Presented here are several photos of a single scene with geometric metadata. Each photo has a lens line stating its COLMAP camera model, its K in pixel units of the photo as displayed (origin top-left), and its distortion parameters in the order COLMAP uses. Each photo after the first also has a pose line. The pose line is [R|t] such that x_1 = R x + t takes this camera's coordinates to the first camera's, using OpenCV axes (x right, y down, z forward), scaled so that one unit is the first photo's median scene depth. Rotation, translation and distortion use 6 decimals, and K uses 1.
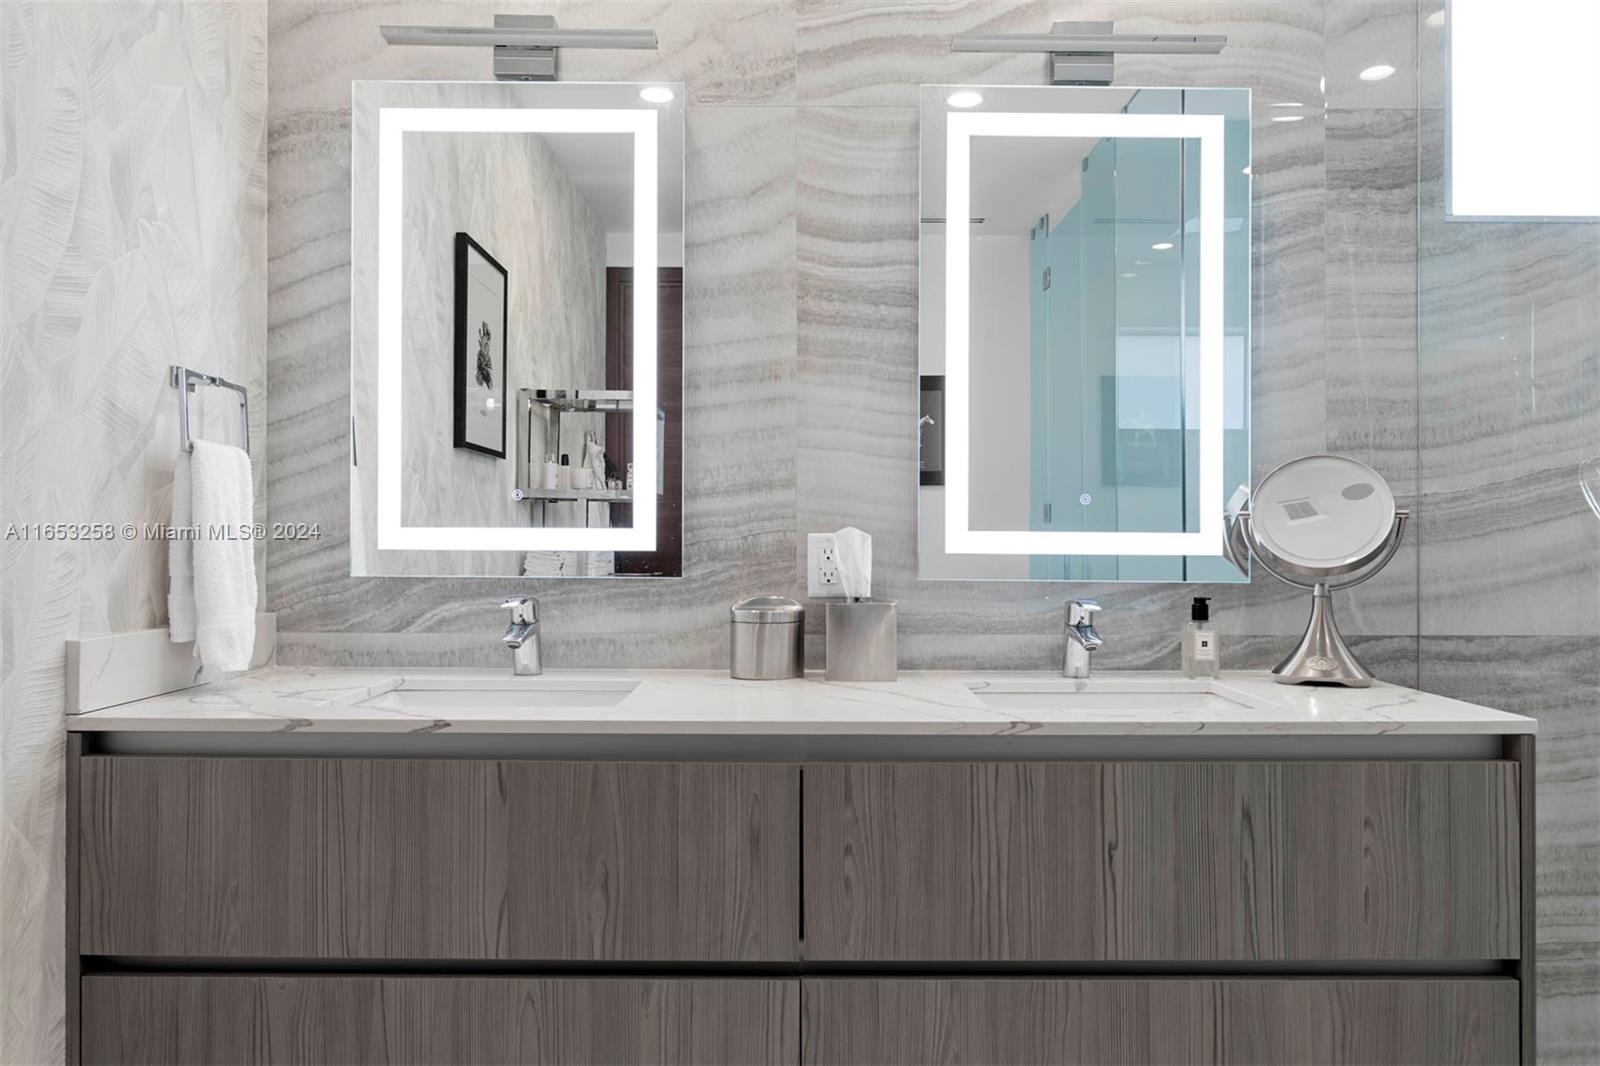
lens RADIAL K [[1068.9, 0, 797.3], [0, 1068.9, 525.1], [0, 0, 1]] dist [0.001431, 0.001553]
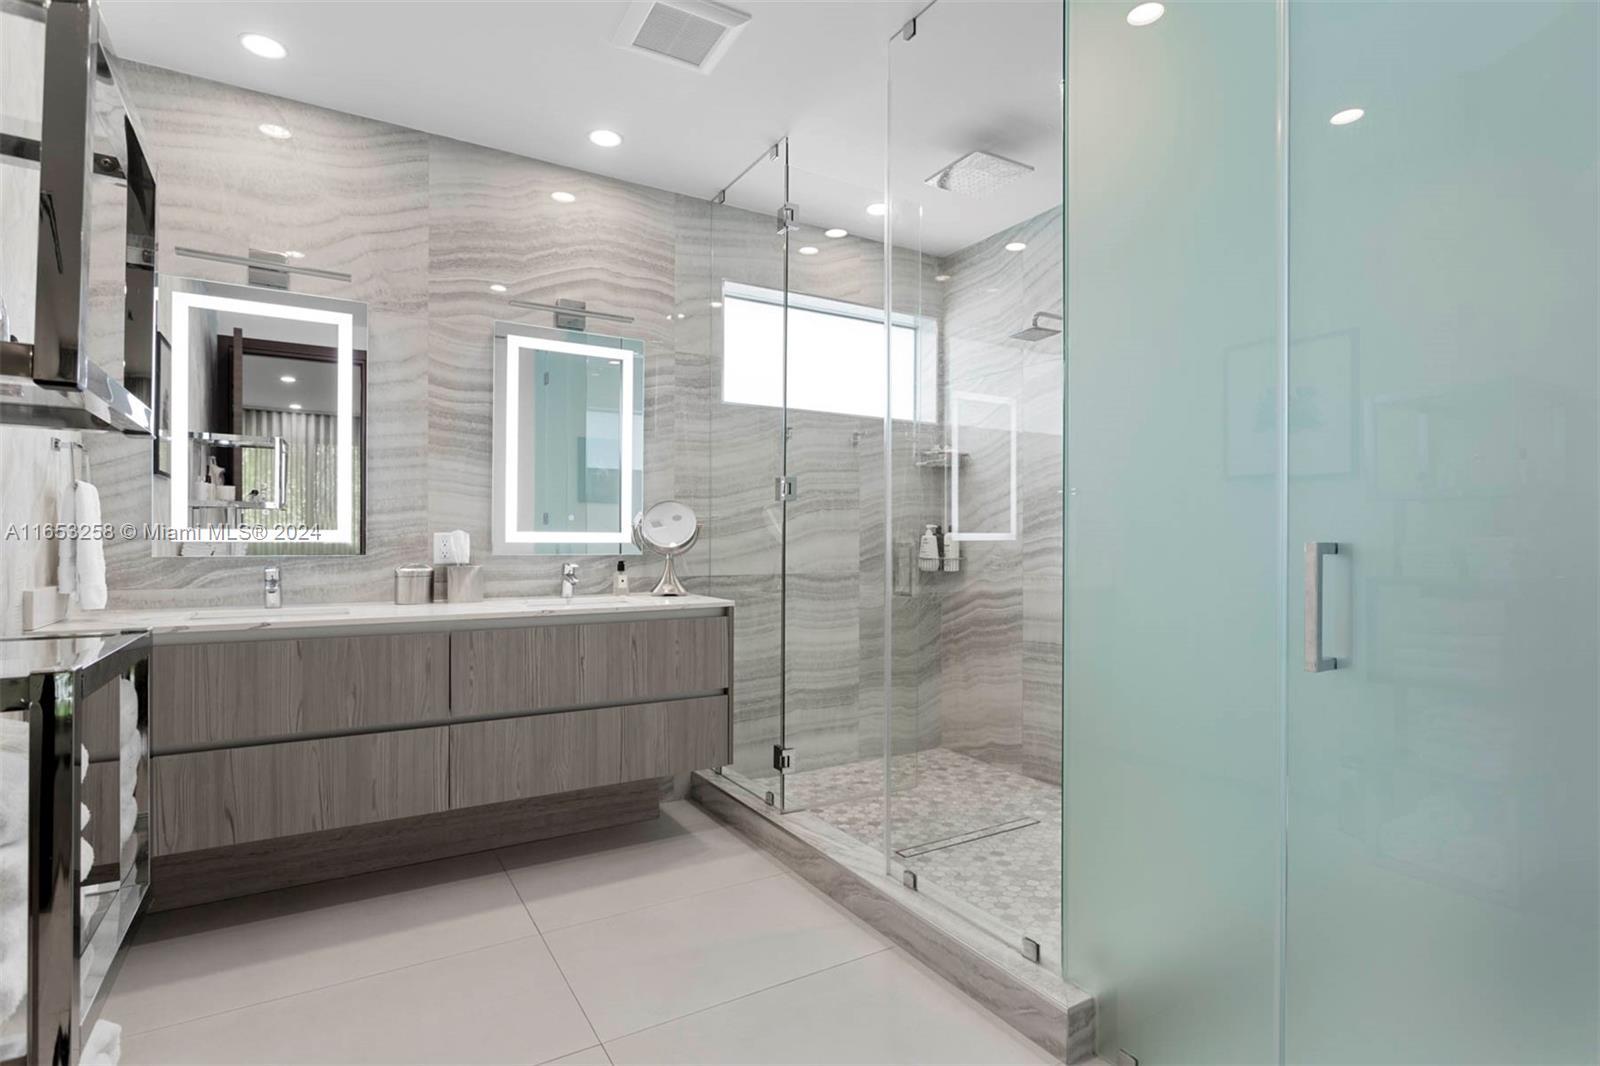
lens RADIAL K [[803.7, 0, 800.0], [0, 803.7, 533.0], [0, 0, 1]] dist [-0.002258, 0.000186]
pose [[0.852597, 0.001548, 0.522566, -0.193470], [-0.009954, 0.999862, 0.013280, -0.018903], [-0.522473, -0.016524, 0.852495, -0.656537]]
